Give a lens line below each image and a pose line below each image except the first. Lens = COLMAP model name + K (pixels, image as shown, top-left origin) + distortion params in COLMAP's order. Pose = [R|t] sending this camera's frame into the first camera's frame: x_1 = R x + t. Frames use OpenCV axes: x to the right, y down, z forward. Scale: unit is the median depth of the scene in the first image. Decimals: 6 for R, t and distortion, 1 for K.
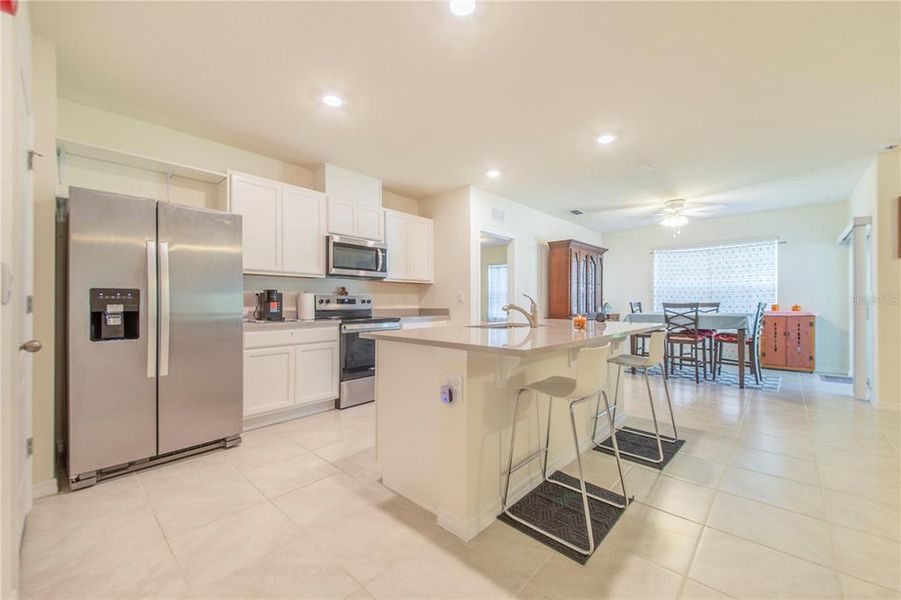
lens RADIAL K [[351.0, 0, 456.1], [0, 351.0, 300.8], [0, 0, 1]] dist [-0.000518, -0.000179]
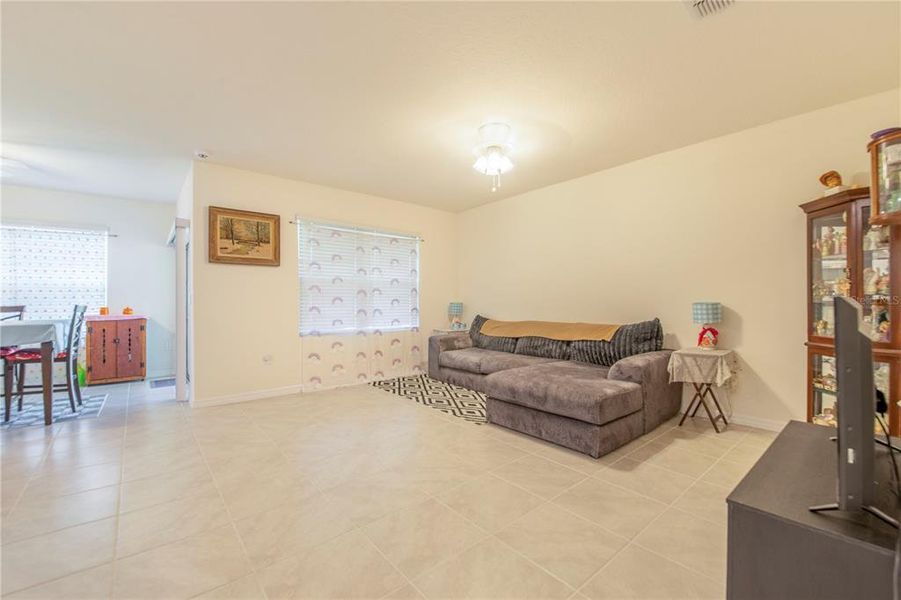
lens RADIAL K [[368.6, 0, 450.5], [0, 368.6, 300.0], [0, 0, 1]] dist [0.000913, -0.000037]
pose [[0.110429, 0.005383, 0.993869, 0.150985], [0.003432, 0.999977, -0.005797, 0.001286], [-0.993878, 0.004051, 0.110408, 0.093588]]
